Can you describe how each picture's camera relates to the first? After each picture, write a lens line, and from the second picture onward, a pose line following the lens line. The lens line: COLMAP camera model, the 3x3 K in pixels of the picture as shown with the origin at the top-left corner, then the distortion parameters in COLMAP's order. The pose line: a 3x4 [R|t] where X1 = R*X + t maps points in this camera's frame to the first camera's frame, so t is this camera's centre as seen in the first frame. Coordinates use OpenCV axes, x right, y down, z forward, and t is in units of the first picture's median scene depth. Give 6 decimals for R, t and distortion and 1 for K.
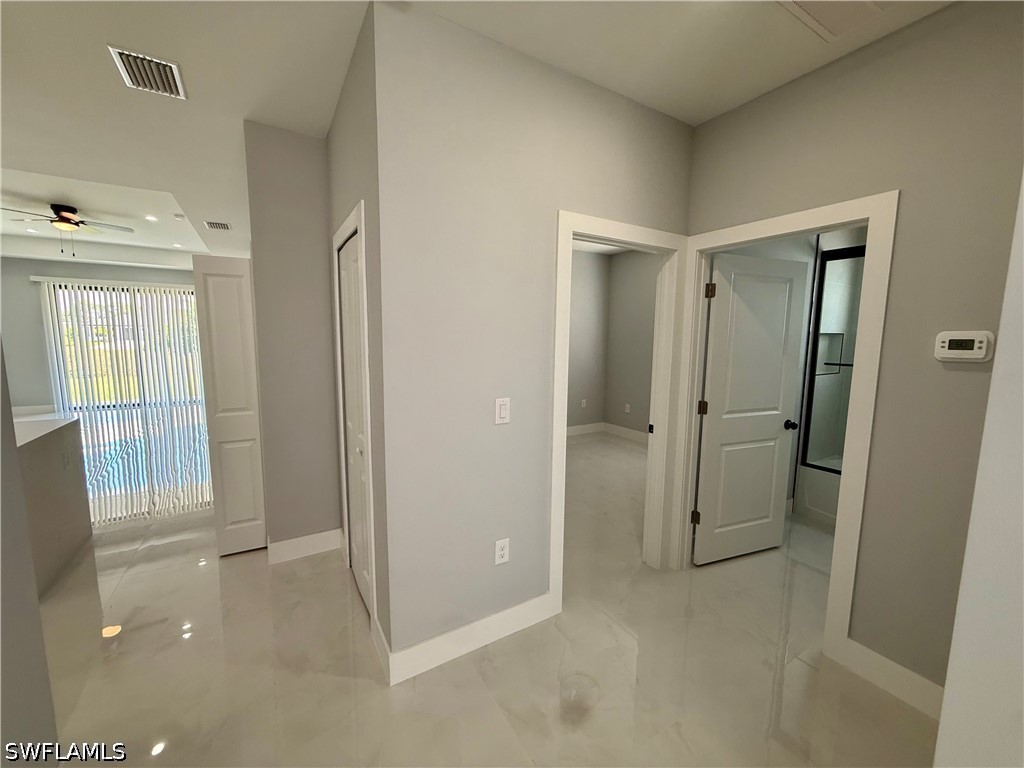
lens RADIAL K [[408.8, 0, 509.7], [0, 408.8, 382.7], [0, 0, 1]] dist [0.000800, 0.000193]
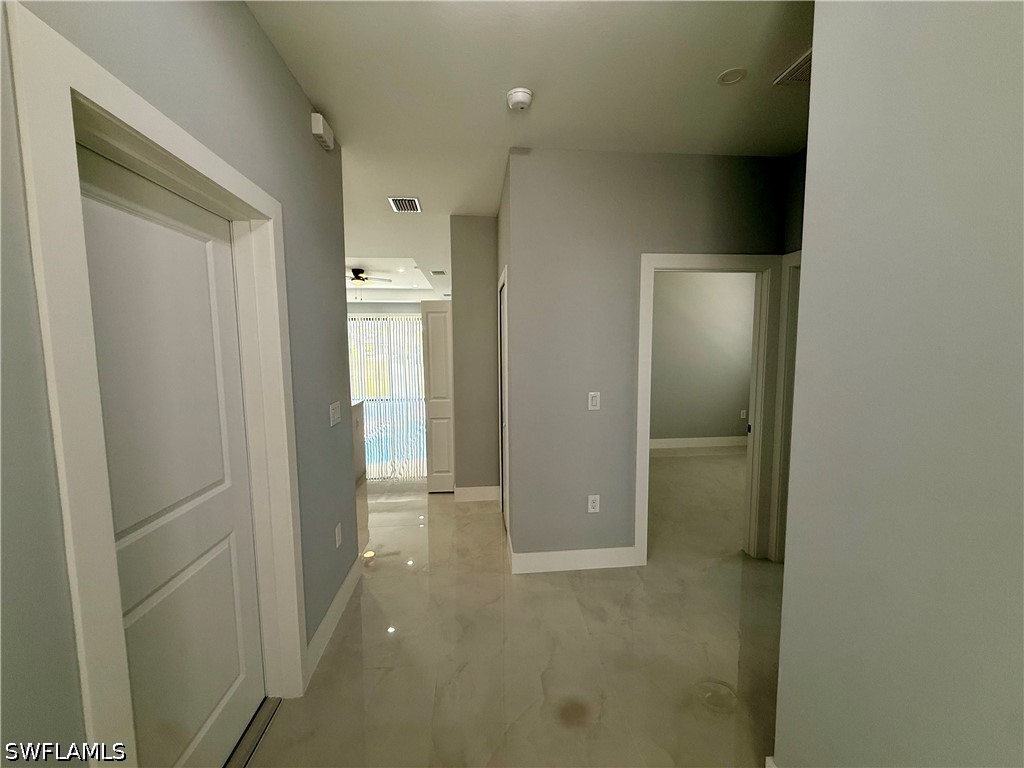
lens RADIAL K [[408.8, 0, 509.7], [0, 408.8, 382.7], [0, 0, 1]] dist [0.000800, 0.000193]
pose [[0.901190, 0.020935, -0.432918, 0.231568], [-0.033401, 0.999217, -0.021210, 0.032321], [0.432135, 0.033575, 0.901184, -0.277684]]
